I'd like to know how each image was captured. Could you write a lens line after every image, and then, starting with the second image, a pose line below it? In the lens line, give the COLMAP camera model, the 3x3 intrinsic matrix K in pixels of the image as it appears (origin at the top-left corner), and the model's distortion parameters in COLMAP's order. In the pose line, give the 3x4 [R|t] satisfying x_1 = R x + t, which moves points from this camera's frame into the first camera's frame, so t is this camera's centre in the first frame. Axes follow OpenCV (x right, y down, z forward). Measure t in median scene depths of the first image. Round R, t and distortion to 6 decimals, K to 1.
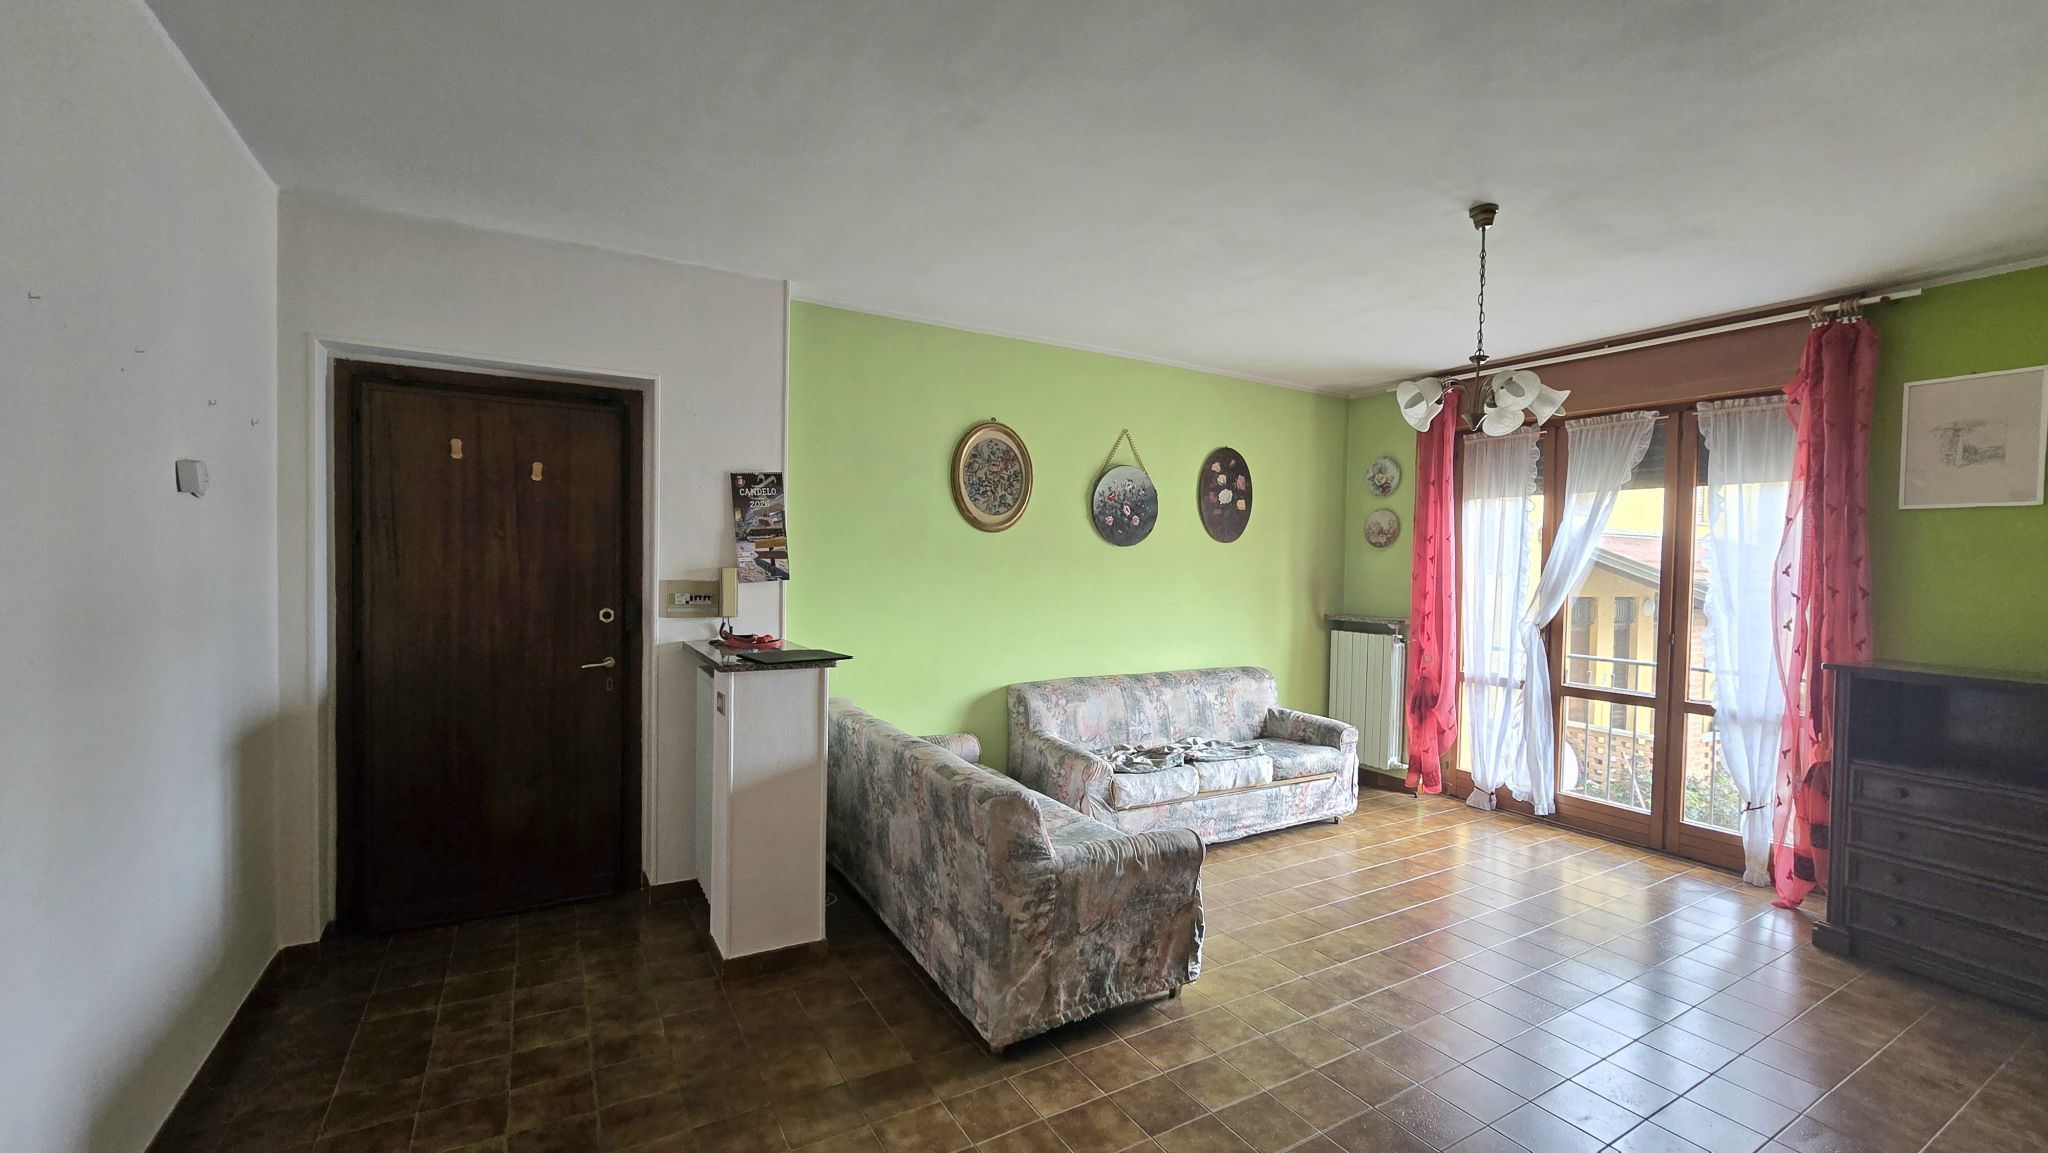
lens RADIAL K [[837.3, 0, 1041.9], [0, 837.3, 581.3], [0, 0, 1]] dist [-0.006053, 0.003245]
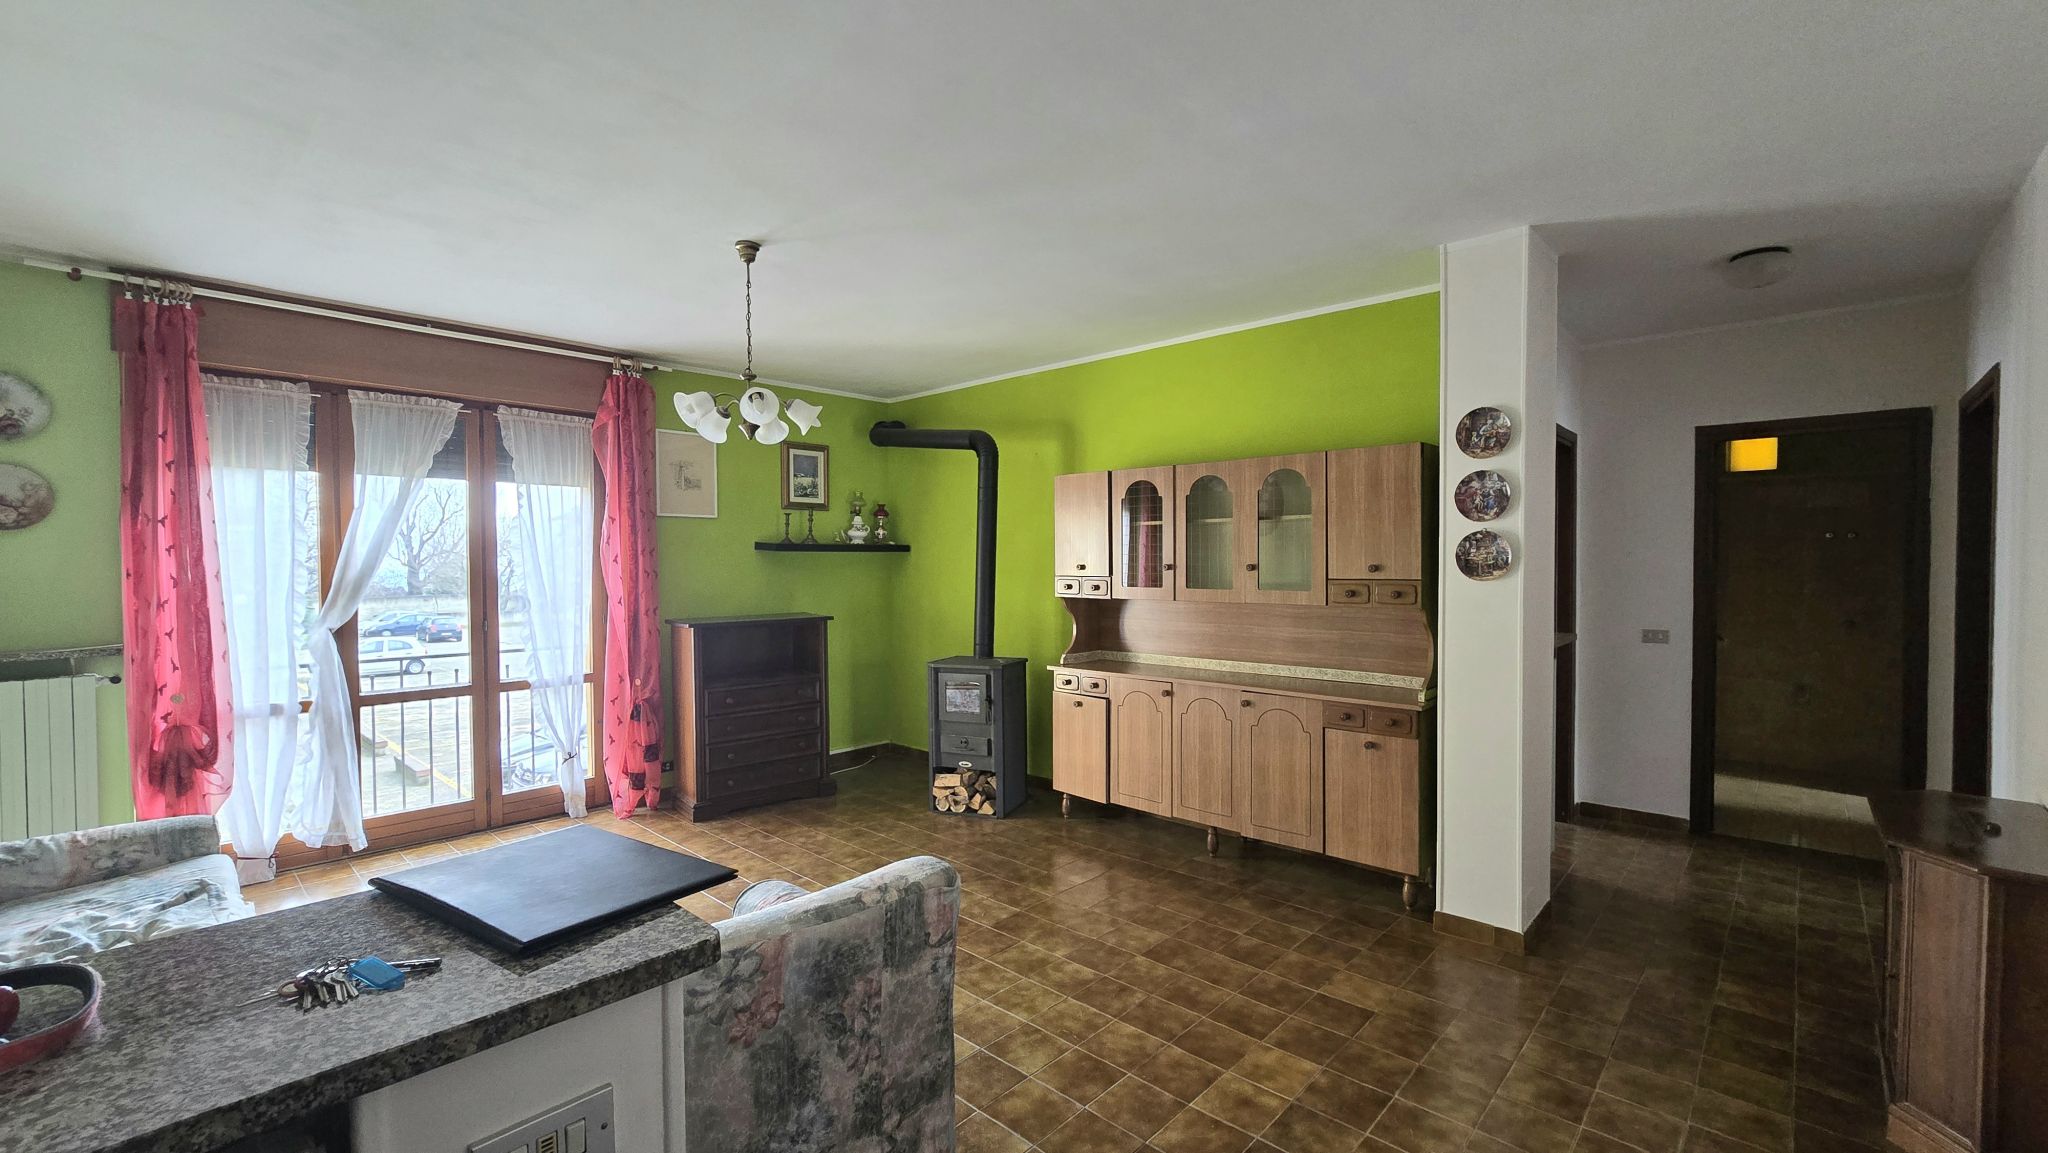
lens RADIAL K [[837.3, 0, 1042.1], [0, 837.3, 577.8], [0, 0, 1]] dist [-0.006053, 0.003245]
pose [[-0.285165, -0.036102, 0.957798, -0.458603], [0.021807, 0.998787, 0.044140, -0.022828], [-0.958230, 0.033474, -0.284032, 0.639237]]
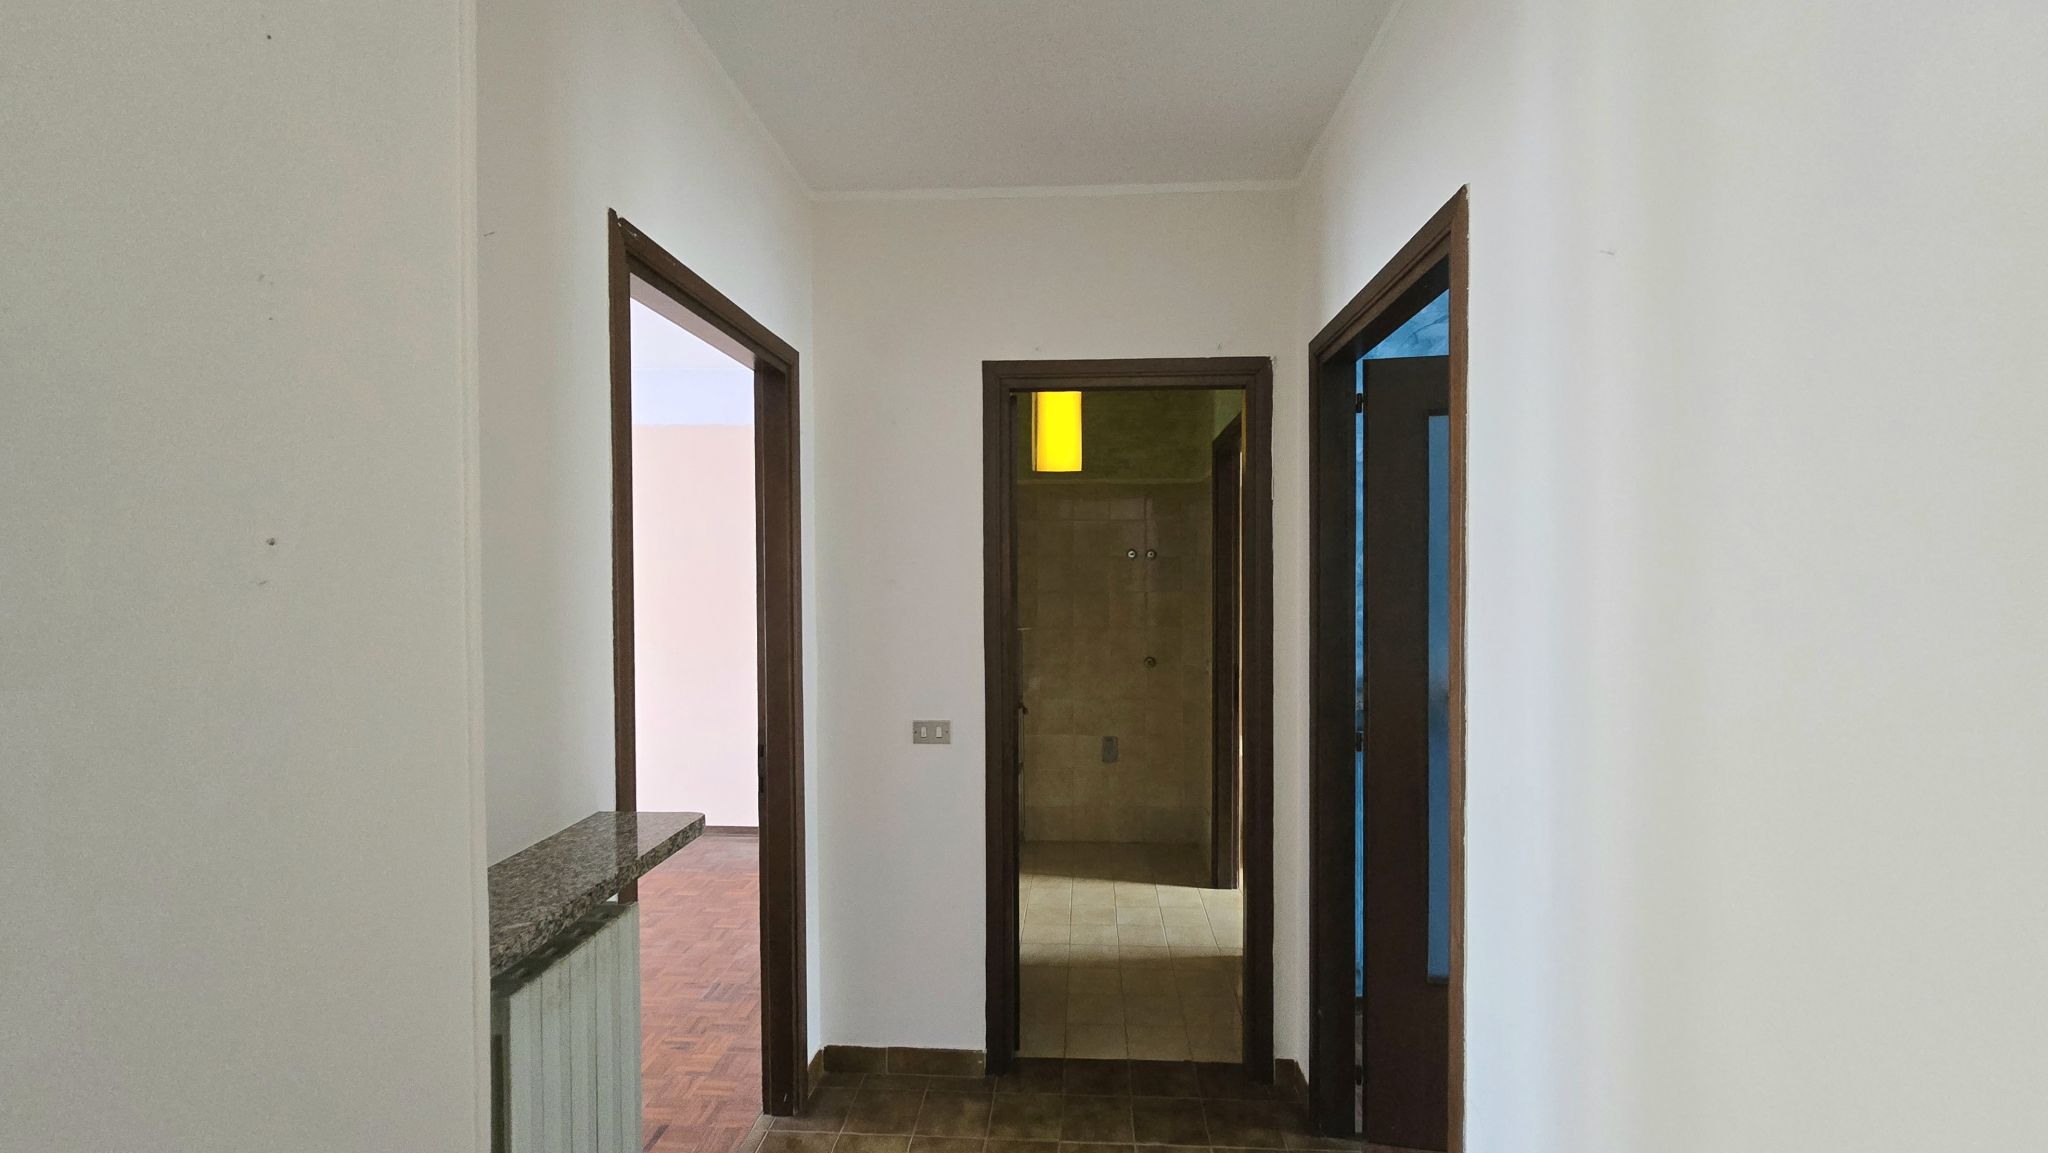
lens RADIAL K [[837.3, 0, 1026.6], [0, 837.3, 572.0], [0, 0, 1]] dist [-0.006053, 0.003245]
pose [[-0.820413, -0.015114, 0.571572, -0.198942], [0.008191, 0.999237, 0.038180, -0.020089], [-0.571713, 0.036005, -0.819663, 0.248249]]
